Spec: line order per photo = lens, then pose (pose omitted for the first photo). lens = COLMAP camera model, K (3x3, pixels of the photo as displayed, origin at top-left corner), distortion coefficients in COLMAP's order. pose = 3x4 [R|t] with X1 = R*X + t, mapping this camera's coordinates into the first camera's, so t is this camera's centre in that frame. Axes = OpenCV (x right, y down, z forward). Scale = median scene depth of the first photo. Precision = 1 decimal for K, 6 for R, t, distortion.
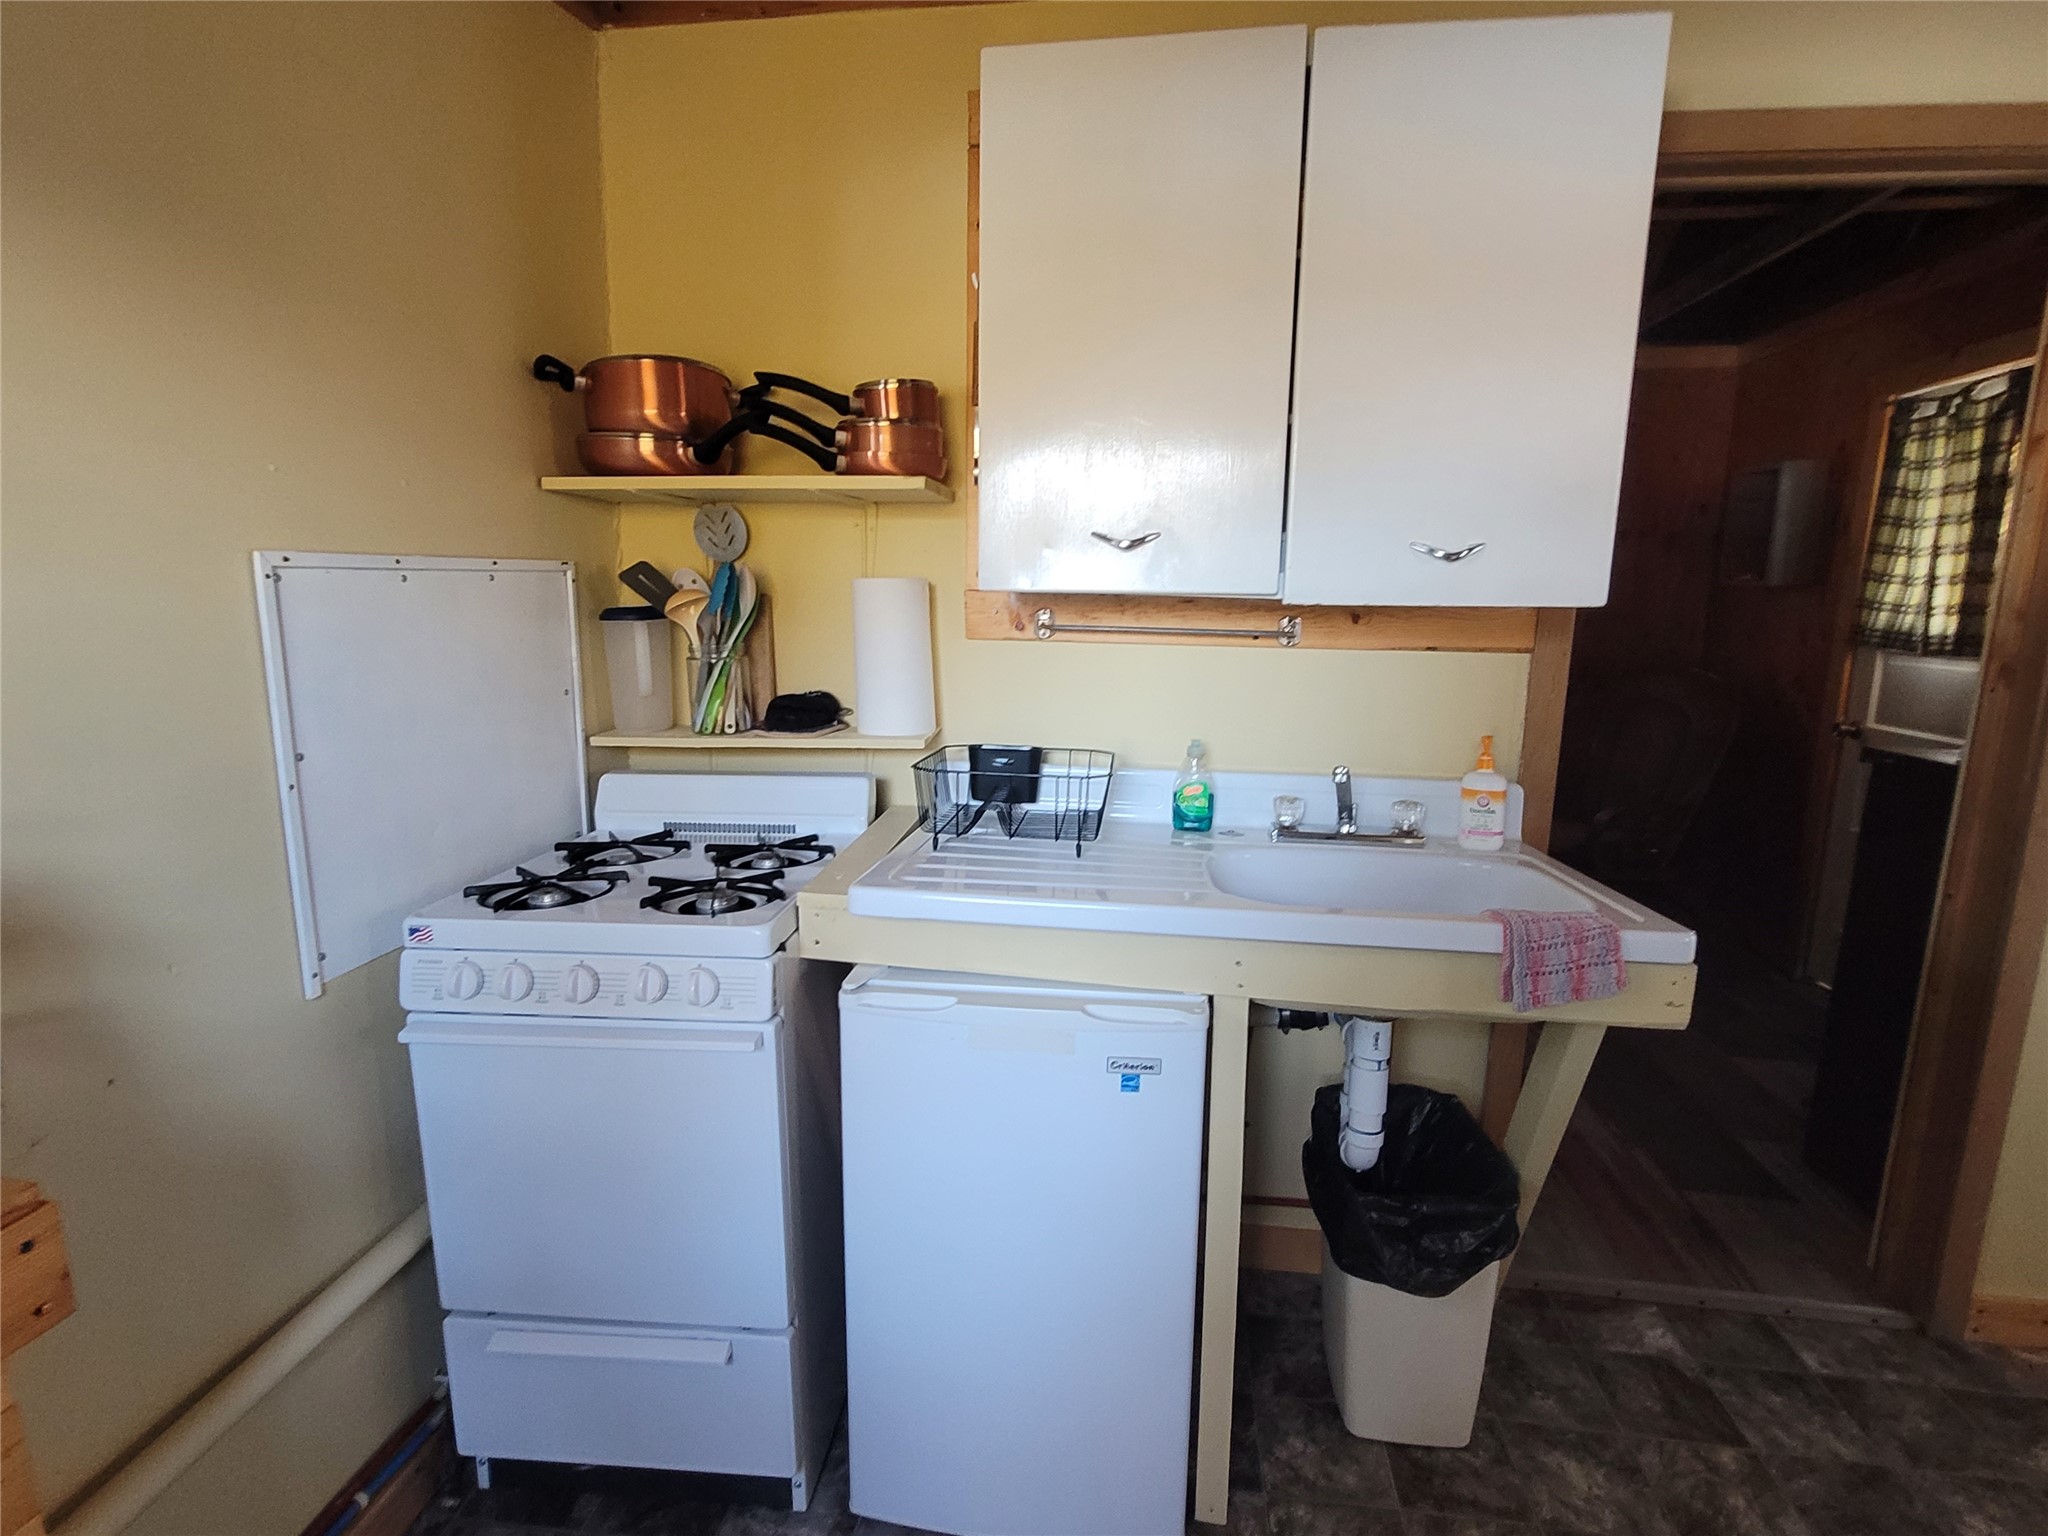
lens RADIAL K [[1018.7, 0, 1025.5], [0, 1018.7, 771.5], [0, 0, 1]] dist [-0.002058, -0.000710]
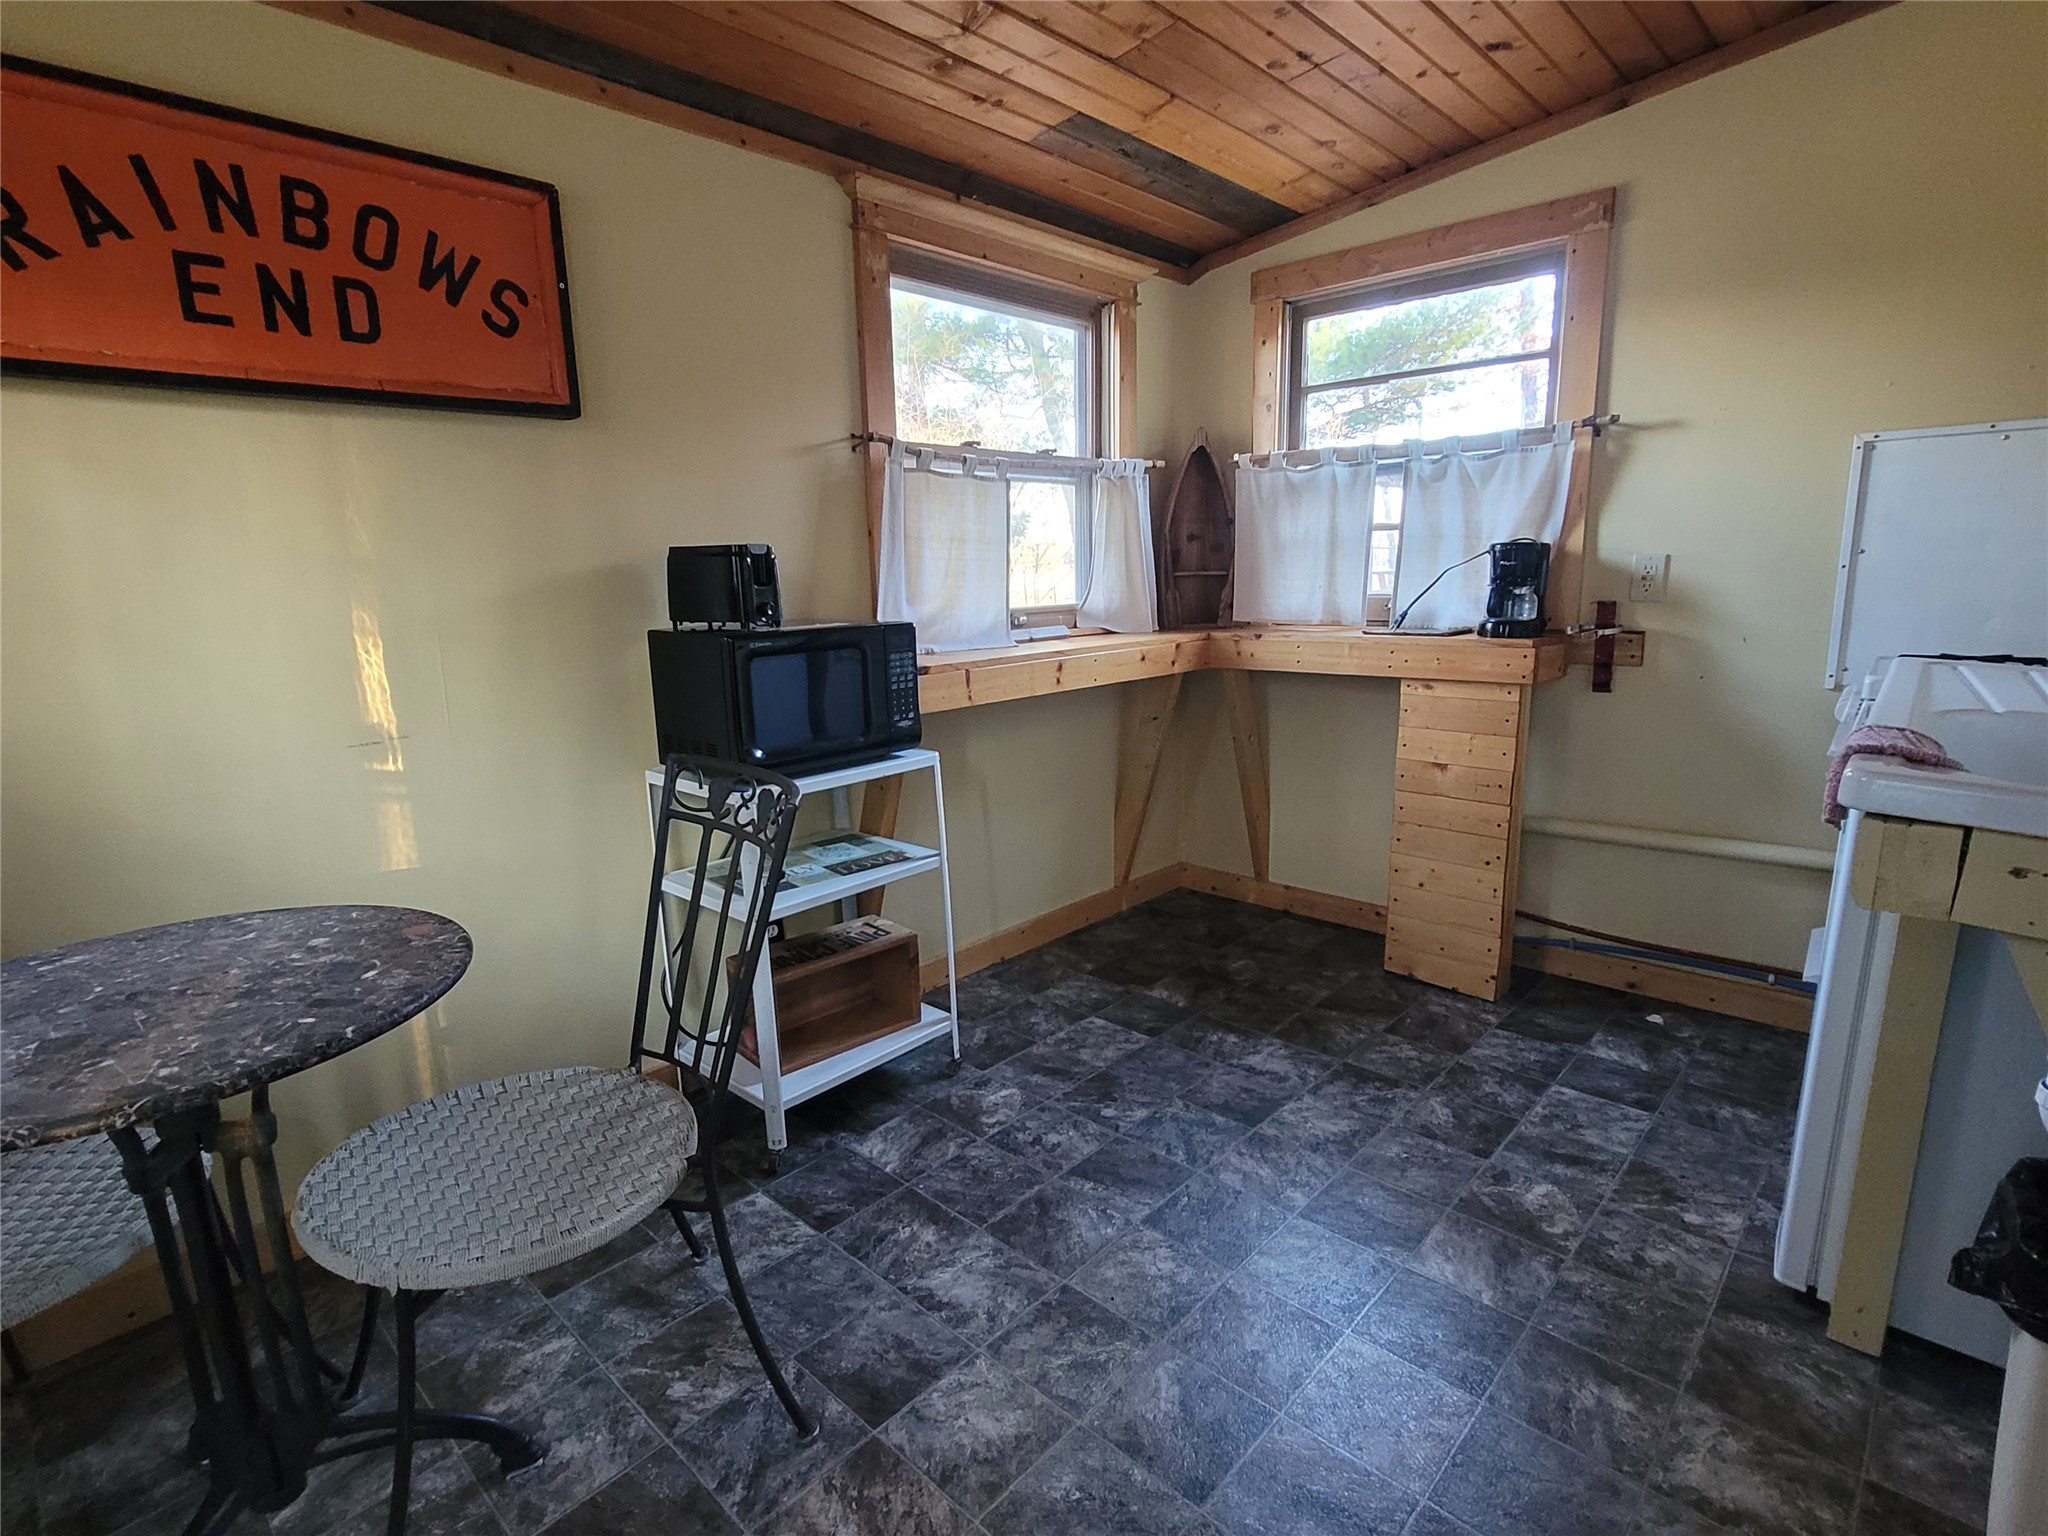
lens RADIAL K [[1018.7, 0, 1025.5], [0, 1018.7, 771.5], [0, 0, 1]] dist [-0.002058, -0.000710]
pose [[-0.578483, 0.182914, -0.794921, 0.996399], [-0.119403, 0.945047, 0.304350, -0.105812], [0.806908, 0.270977, -0.524853, 1.191197]]
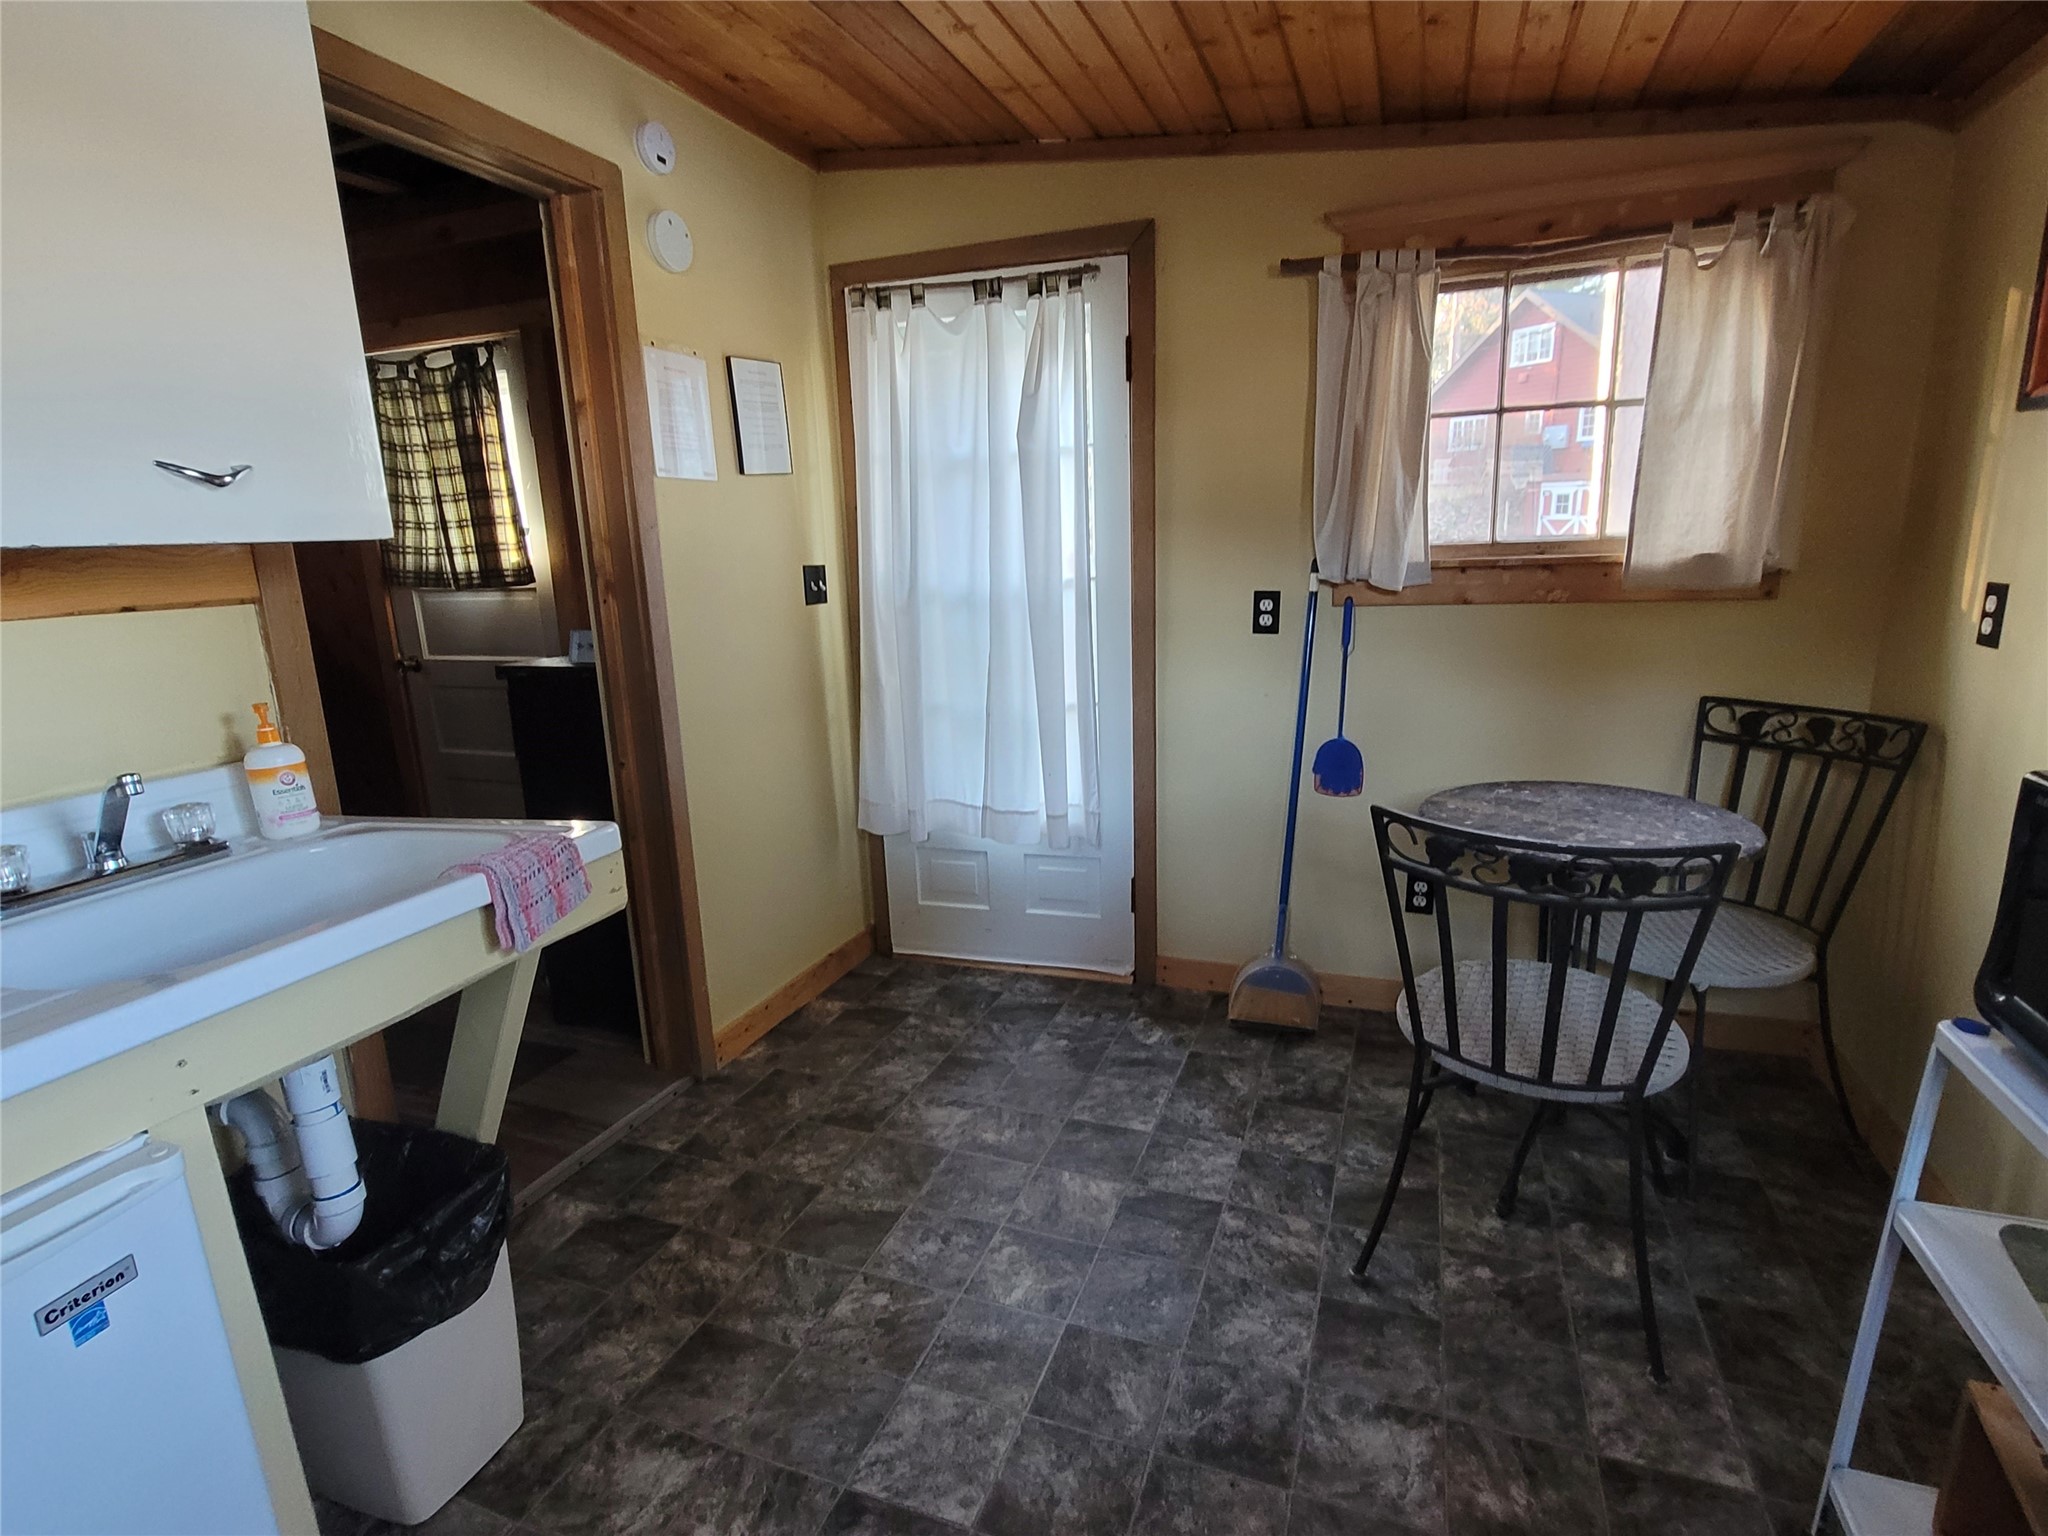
lens RADIAL K [[1018.7, 0, 1025.5], [0, 1018.7, 771.5], [0, 0, 1]] dist [-0.002058, -0.000710]
pose [[0.222016, -0.238416, 0.945445, -0.206869], [0.204202, 0.959511, 0.194011, -0.014799], [-0.953420, 0.149988, 0.261712, 0.184672]]
